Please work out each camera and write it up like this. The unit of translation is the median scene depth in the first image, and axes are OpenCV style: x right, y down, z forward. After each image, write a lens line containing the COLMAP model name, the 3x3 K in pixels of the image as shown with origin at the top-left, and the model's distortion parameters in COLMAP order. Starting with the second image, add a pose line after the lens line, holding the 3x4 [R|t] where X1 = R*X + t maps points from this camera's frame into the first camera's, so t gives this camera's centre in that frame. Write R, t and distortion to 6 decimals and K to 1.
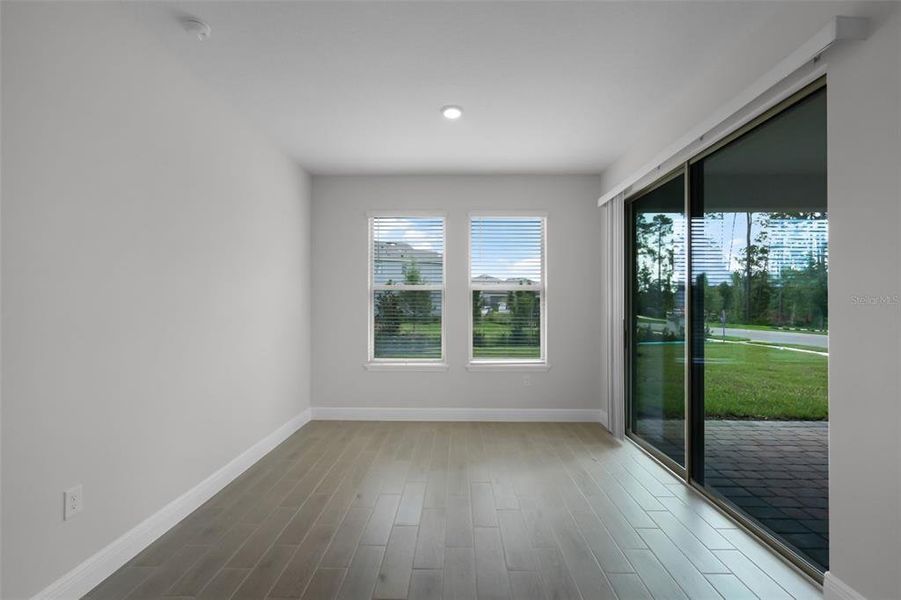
lens RADIAL K [[405.1, 0, 448.6], [0, 405.1, 300.6], [0, 0, 1]] dist [-0.004546, 0.000303]
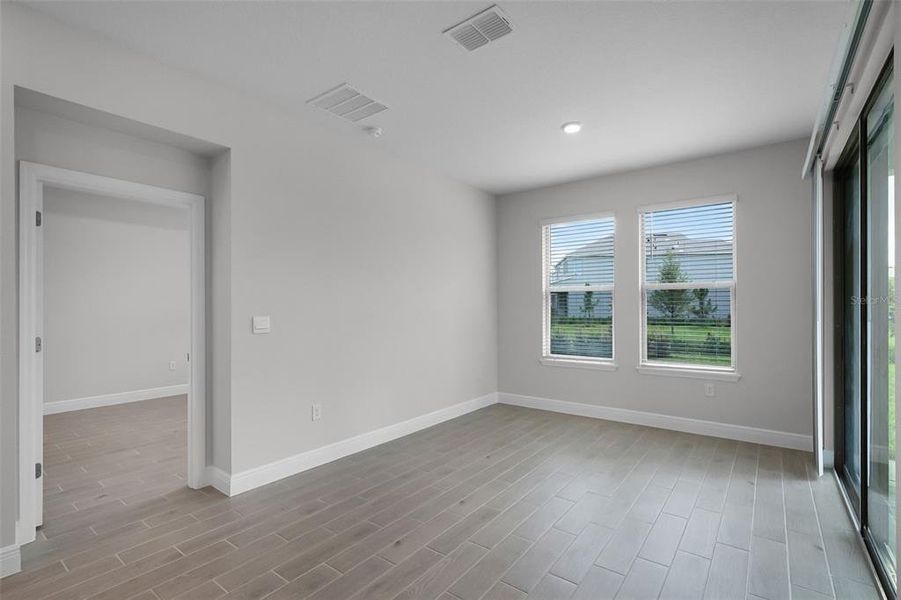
lens RADIAL K [[405.1, 0, 441.8], [0, 405.1, 306.8], [0, 0, 1]] dist [-0.004546, 0.000303]
pose [[0.803823, -0.006267, -0.594836, 0.245411], [0.013394, 0.999882, 0.007565, 0.001628], [0.594718, -0.014049, 0.803811, -0.056972]]
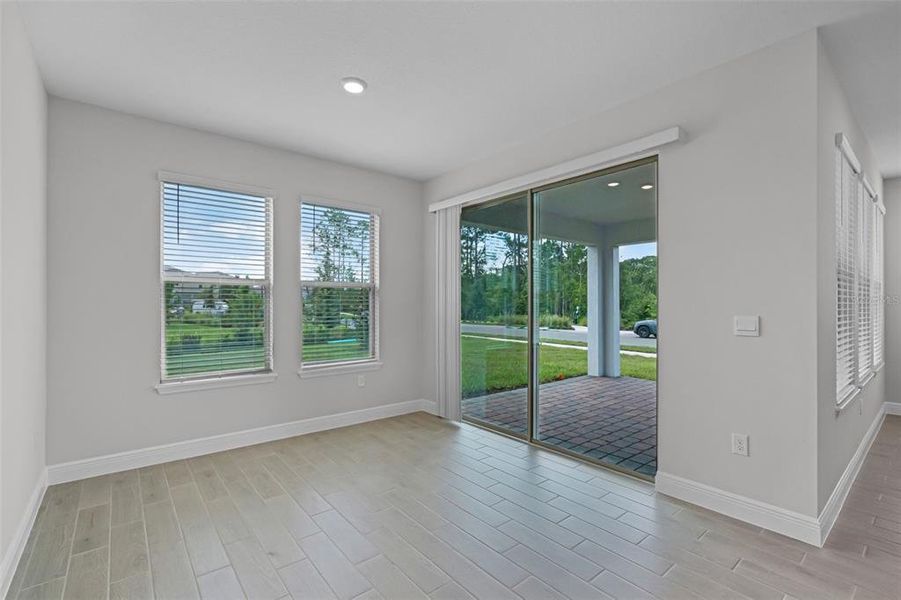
lens RADIAL K [[405.1, 0, 450.8], [0, 405.1, 304.8], [0, 0, 1]] dist [-0.004546, 0.000303]
pose [[0.759241, -0.001217, 0.650808, -0.272097], [-0.009929, 0.999860, 0.013454, -0.000355], [-0.650733, -0.016677, 0.759123, 0.122265]]
